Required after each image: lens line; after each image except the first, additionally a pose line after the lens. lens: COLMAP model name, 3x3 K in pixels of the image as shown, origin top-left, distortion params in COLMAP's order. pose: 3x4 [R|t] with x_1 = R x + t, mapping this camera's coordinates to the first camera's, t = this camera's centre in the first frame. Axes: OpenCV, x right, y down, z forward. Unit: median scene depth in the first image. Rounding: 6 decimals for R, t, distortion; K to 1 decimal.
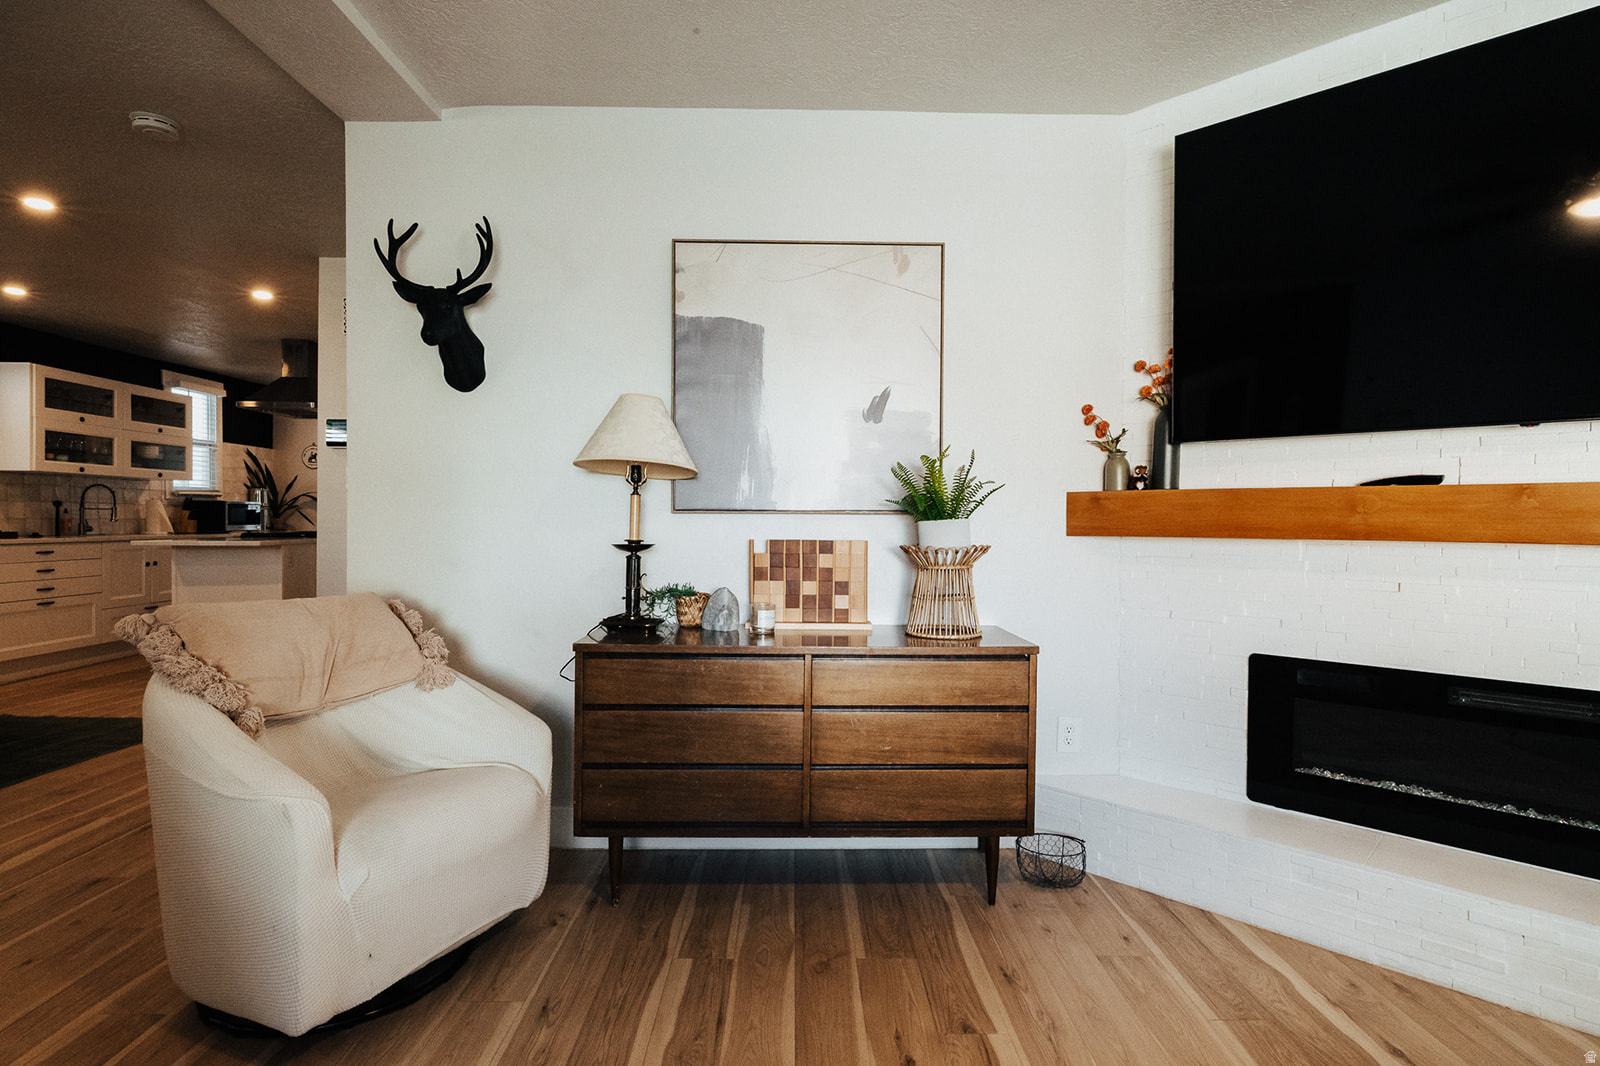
lens RADIAL K [[800.9, 0, 732.5], [0, 800.9, 519.5], [0, 0, 1]] dist [0.008468, 0.001362]
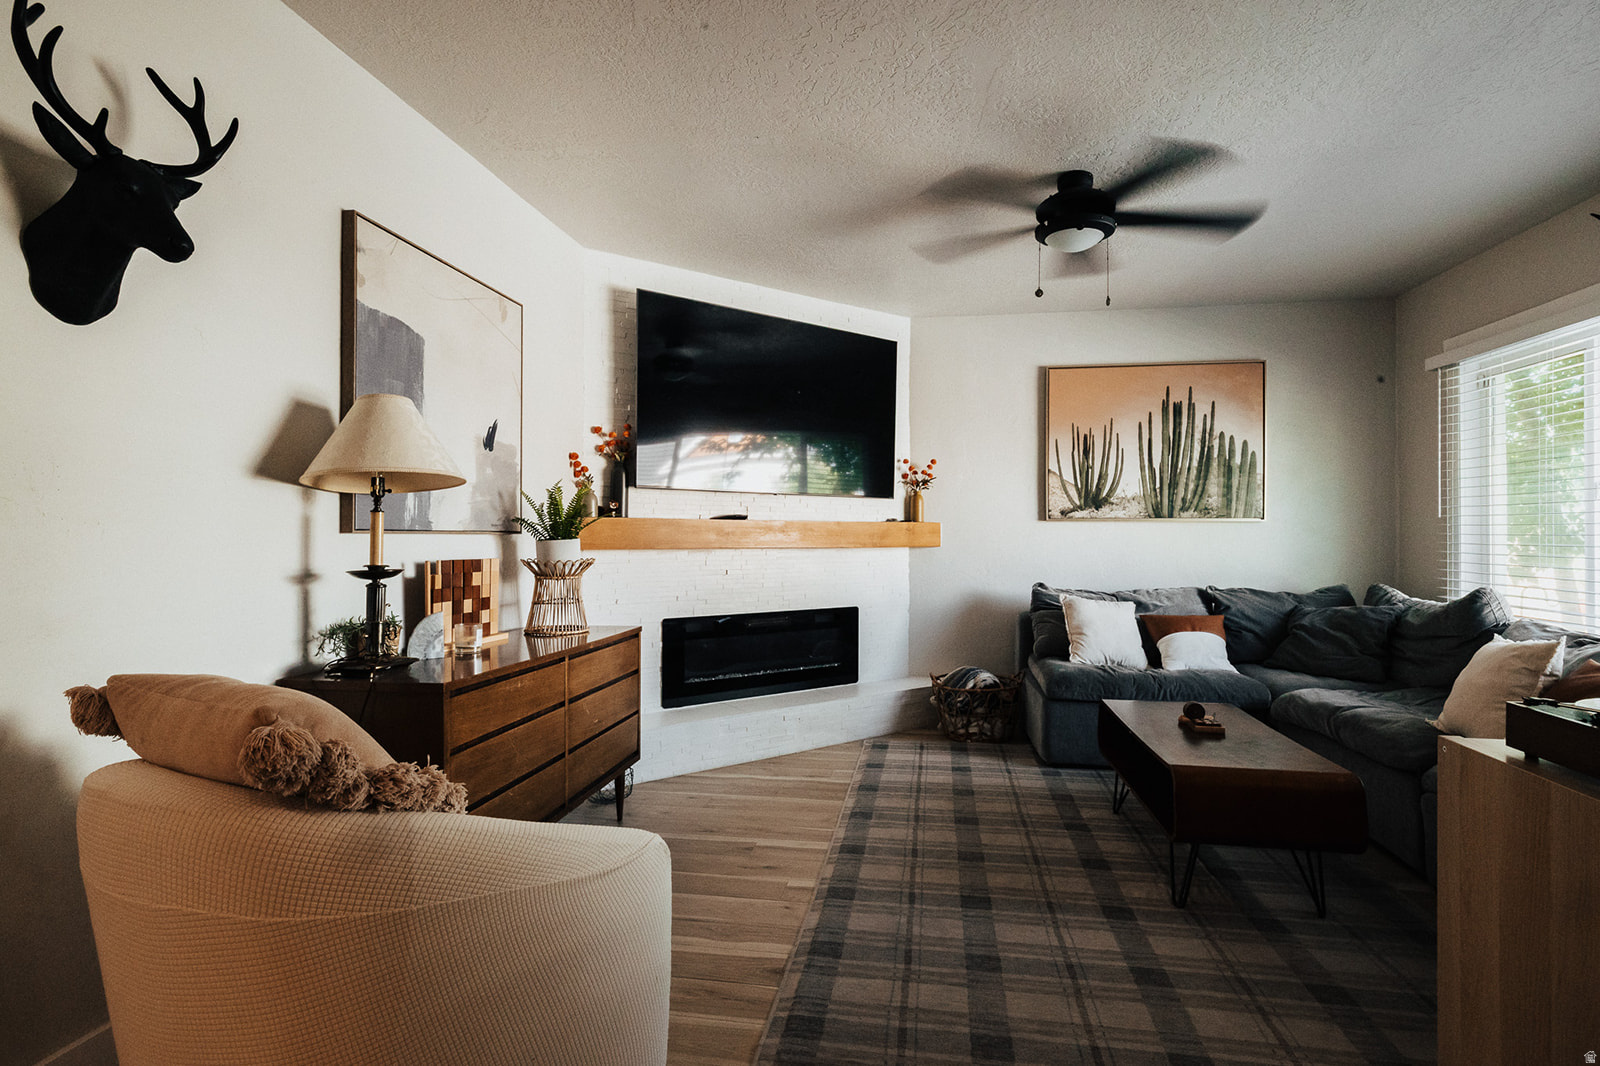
lens RADIAL K [[818.6, 0, 809.5], [0, 818.6, 536.8], [0, 0, 1]] dist [-0.002520, -0.000353]
pose [[0.169168, -0.003789, 0.985580, -0.871084], [0.003345, 0.999989, 0.003270, -0.005608], [-0.985582, 0.002744, 0.169179, 0.389200]]
